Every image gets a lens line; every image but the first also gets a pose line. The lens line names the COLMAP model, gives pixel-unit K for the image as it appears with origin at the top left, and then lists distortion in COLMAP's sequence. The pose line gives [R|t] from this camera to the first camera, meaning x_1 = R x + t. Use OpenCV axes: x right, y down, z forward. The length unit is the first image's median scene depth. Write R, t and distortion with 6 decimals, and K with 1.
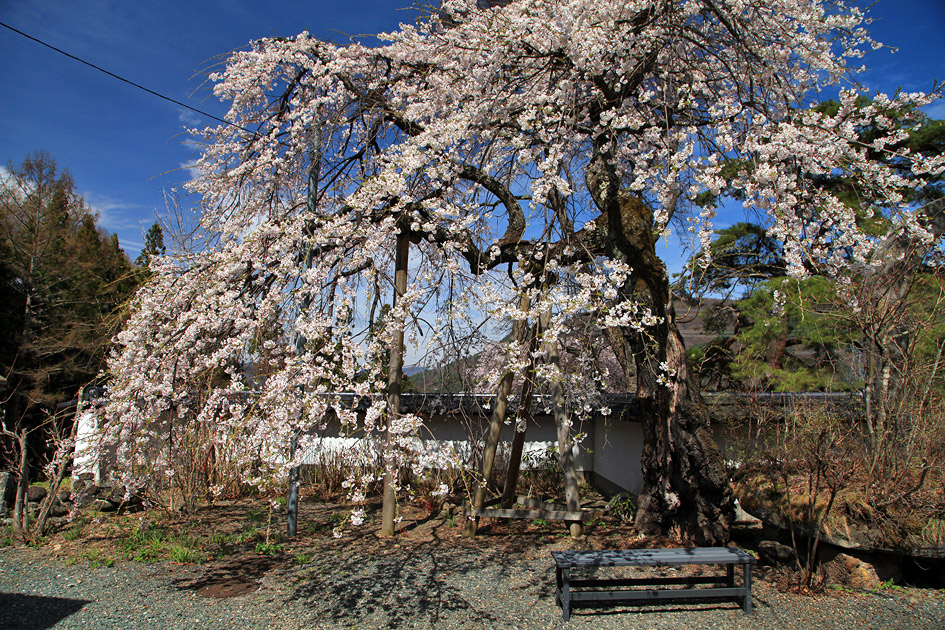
lens RADIAL K [[670.4, 0, 472.9], [0, 670.4, 313.4], [0, 0, 1]] dist [-0.080867, -0.001337]
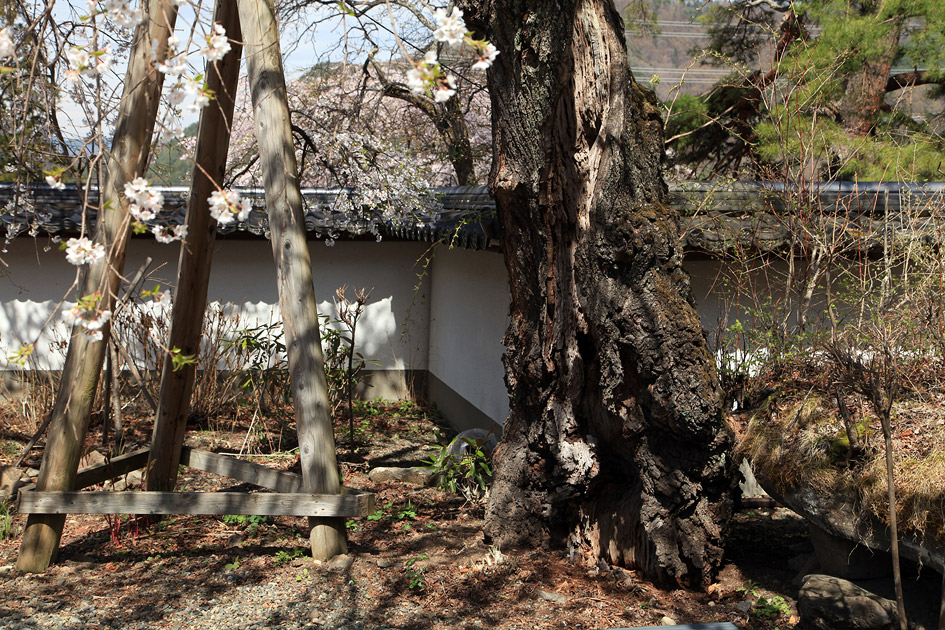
lens RADIAL K [[1418.6, 0, 471.6], [0, 1418.6, 314.4], [0, 0, 1]] dist [0.191813, 0.000000]
pose [[0.985456, -0.011876, 0.169516, 0.104386], [-0.022336, 0.979847, 0.198496, 0.040636], [-0.168457, -0.199395, 0.965331, 0.241227]]
